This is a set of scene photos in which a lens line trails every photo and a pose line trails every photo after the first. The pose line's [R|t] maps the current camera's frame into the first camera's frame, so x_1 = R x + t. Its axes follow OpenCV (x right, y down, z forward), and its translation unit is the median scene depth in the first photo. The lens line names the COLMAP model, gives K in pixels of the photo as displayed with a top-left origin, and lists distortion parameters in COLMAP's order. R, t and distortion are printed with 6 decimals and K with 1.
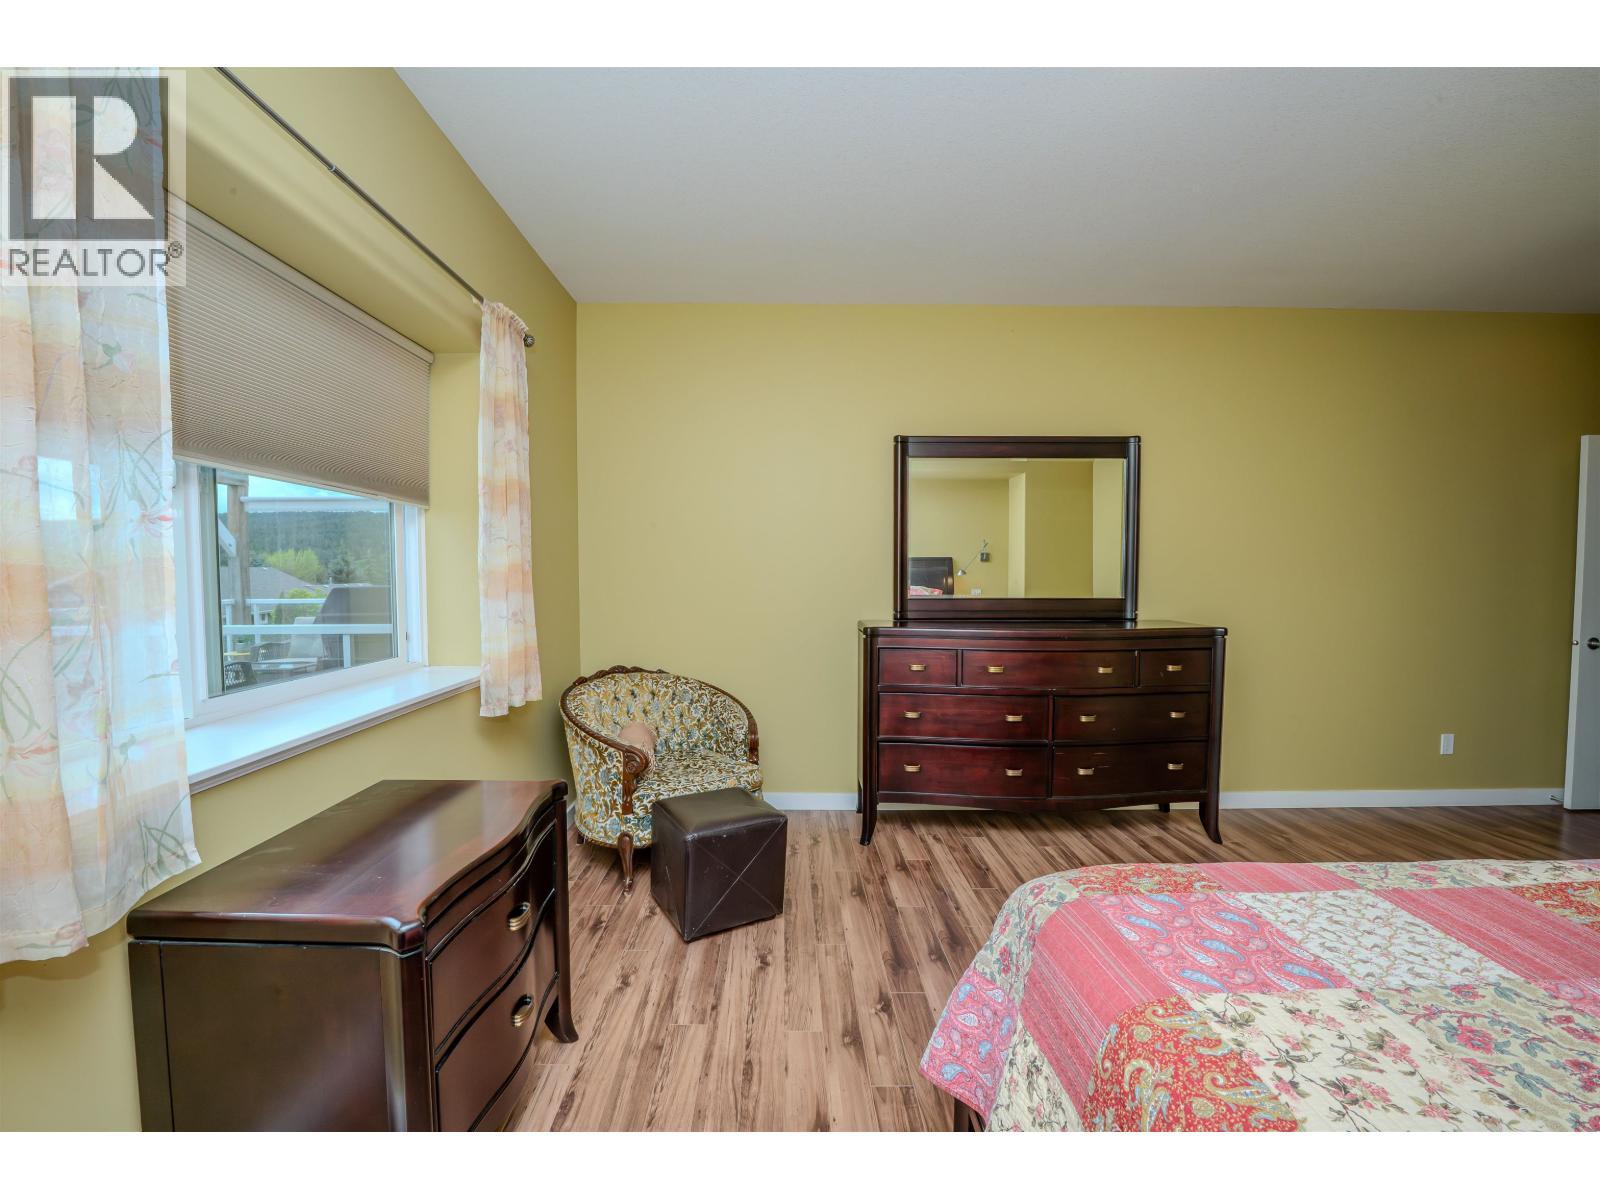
lens RADIAL K [[648.2, 0, 795.2], [0, 648.2, 599.9], [0, 0, 1]] dist [-0.021060, 0.000949]
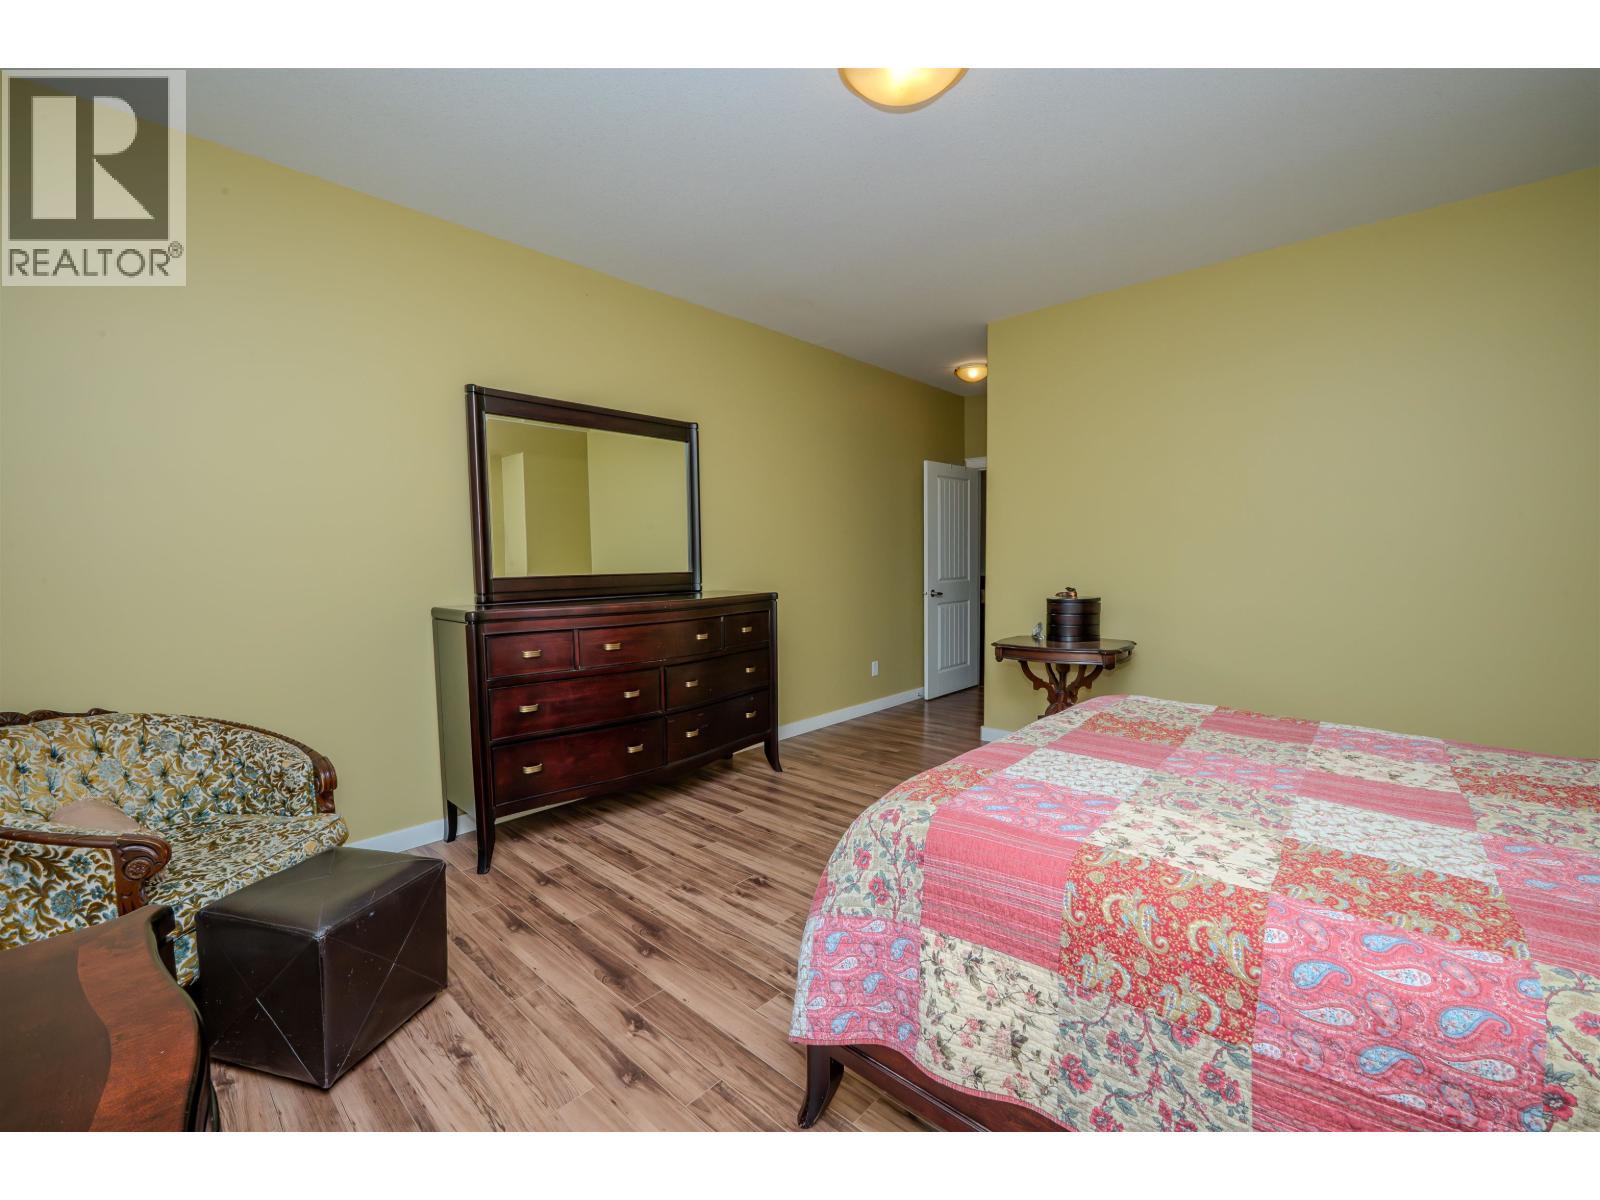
lens RADIAL K [[648.2, 0, 793.3], [0, 648.2, 602.9], [0, 0, 1]] dist [-0.021060, 0.000949]
pose [[0.700420, -0.060317, 0.711177, -0.198175], [0.045509, 0.998169, 0.039837, 0.017955], [-0.712278, 0.004463, 0.701883, 0.145177]]
